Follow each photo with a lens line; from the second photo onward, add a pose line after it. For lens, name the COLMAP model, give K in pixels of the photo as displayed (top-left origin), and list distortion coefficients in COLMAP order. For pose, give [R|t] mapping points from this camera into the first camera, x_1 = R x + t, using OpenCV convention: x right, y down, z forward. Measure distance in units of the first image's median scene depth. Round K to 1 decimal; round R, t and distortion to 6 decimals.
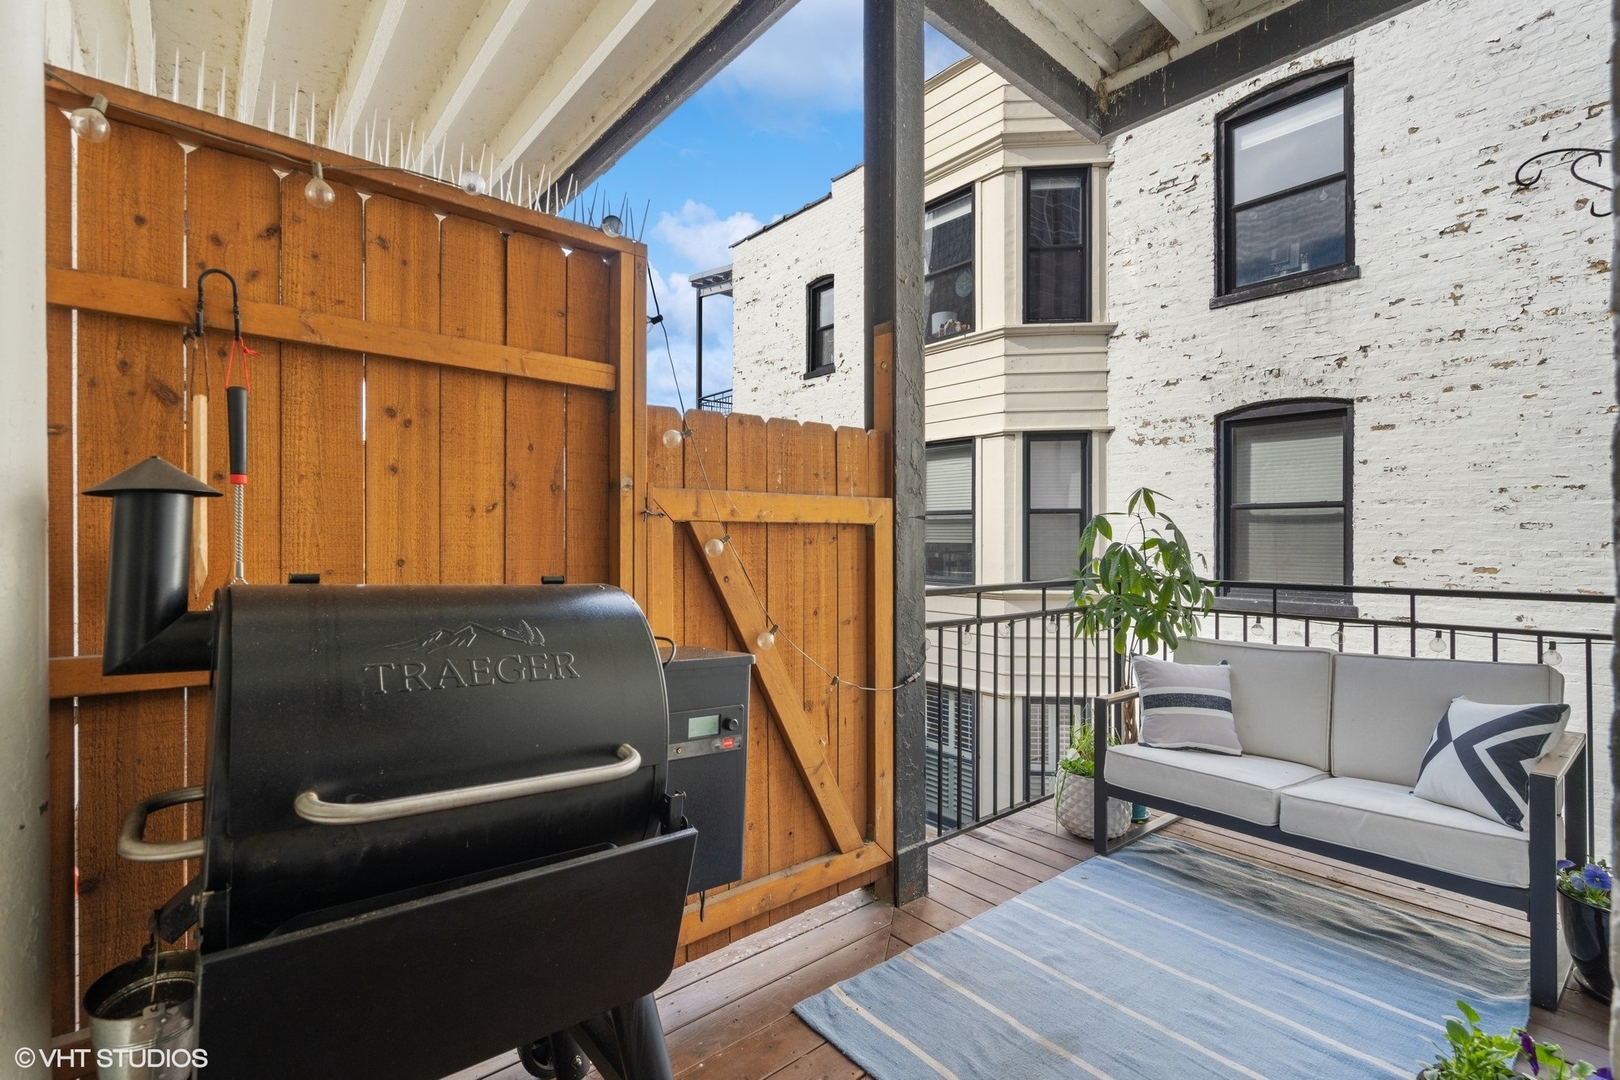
lens RADIAL K [[751.4, 0, 795.2], [0, 751.4, 545.4], [0, 0, 1]] dist [0.000128, 0.000833]
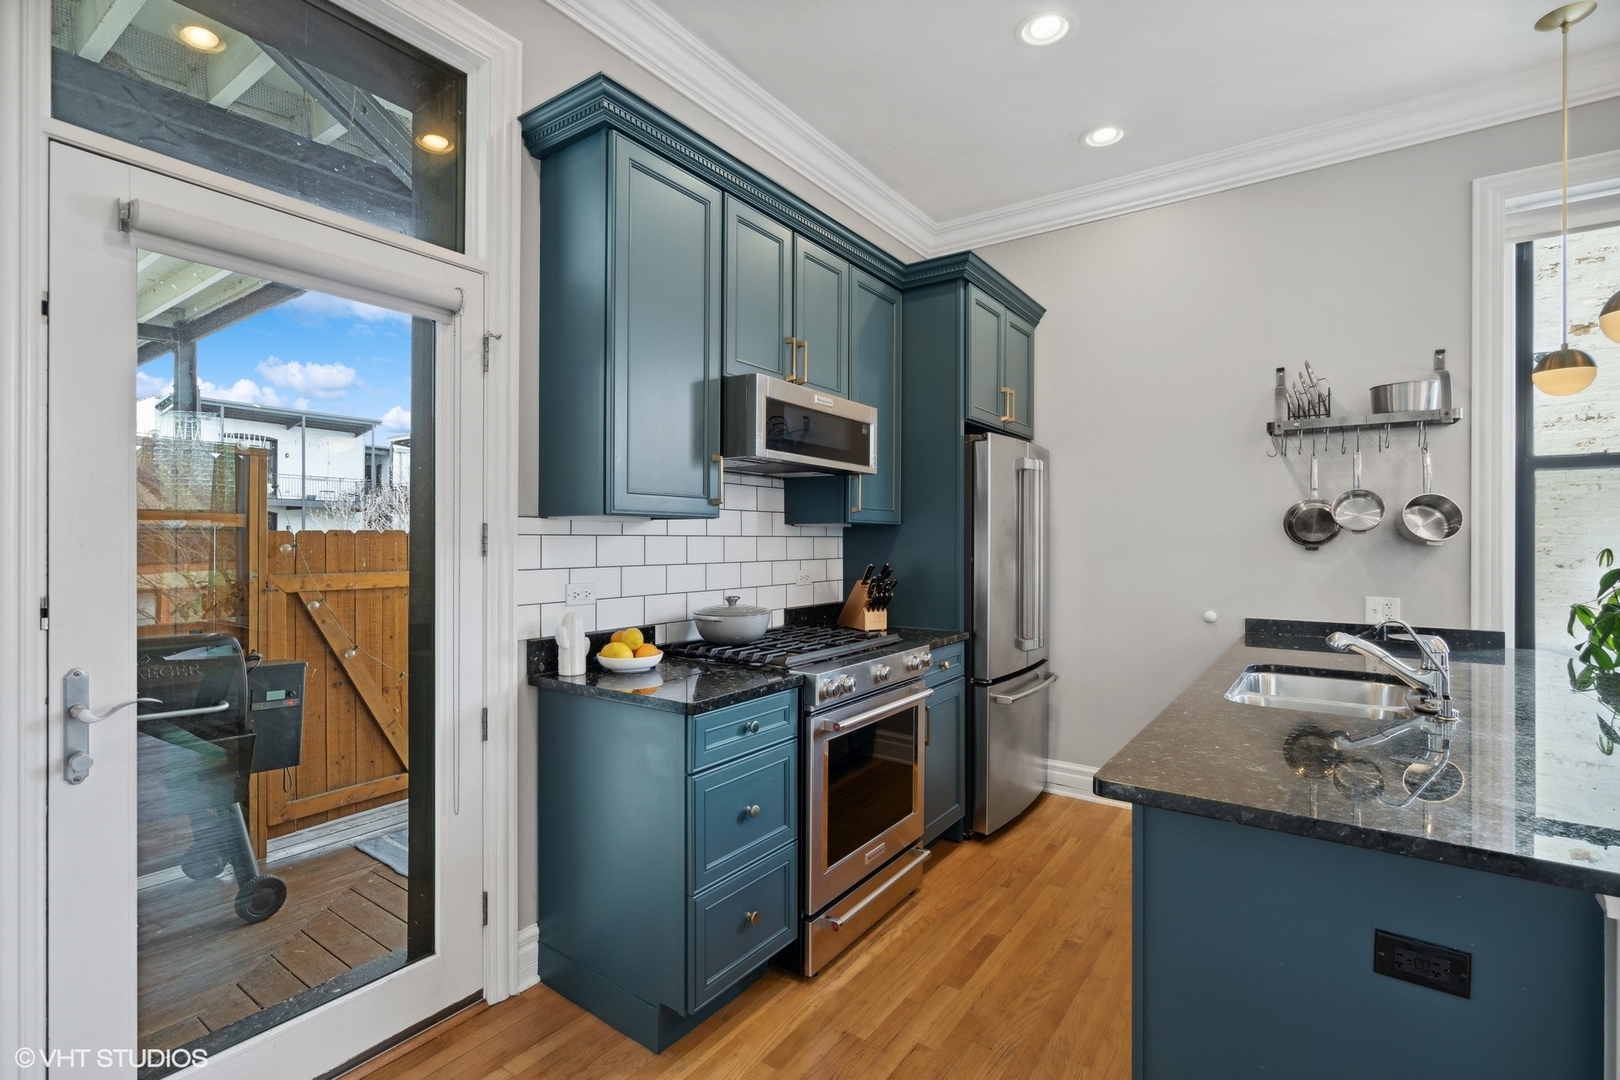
lens RADIAL K [[751.4, 0, 809.2], [0, 751.4, 541.0], [0, 0, 1]] dist [0.000128, 0.000833]
pose [[0.960535, 0.005480, 0.278106, 0.563124], [-0.003396, 0.999962, -0.007976, -0.149221], [-0.278139, 0.006717, 0.960517, -1.154802]]
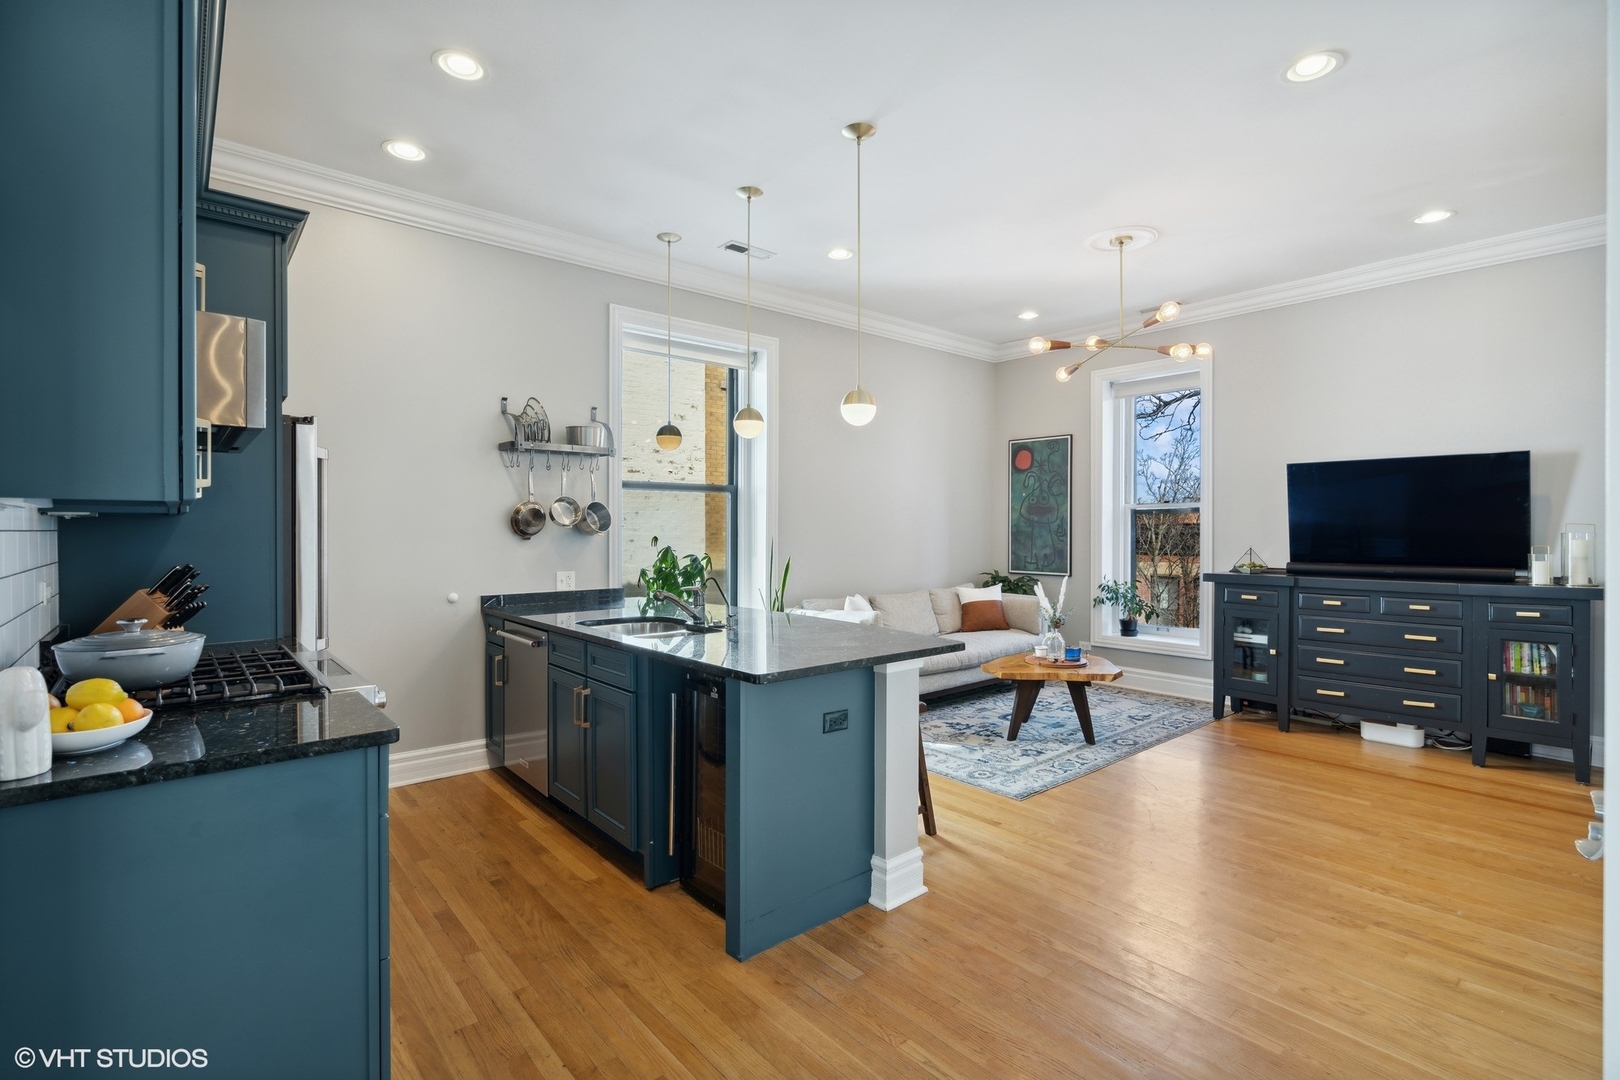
lens RADIAL K [[751.4, 0, 812.4], [0, 751.4, 535.2], [0, 0, 1]] dist [0.000128, 0.000833]
pose [[-0.043698, -0.003839, 0.999037, -0.133469], [0.007012, 0.999967, 0.004149, -0.161049], [-0.999020, 0.007187, -0.043670, -0.626278]]
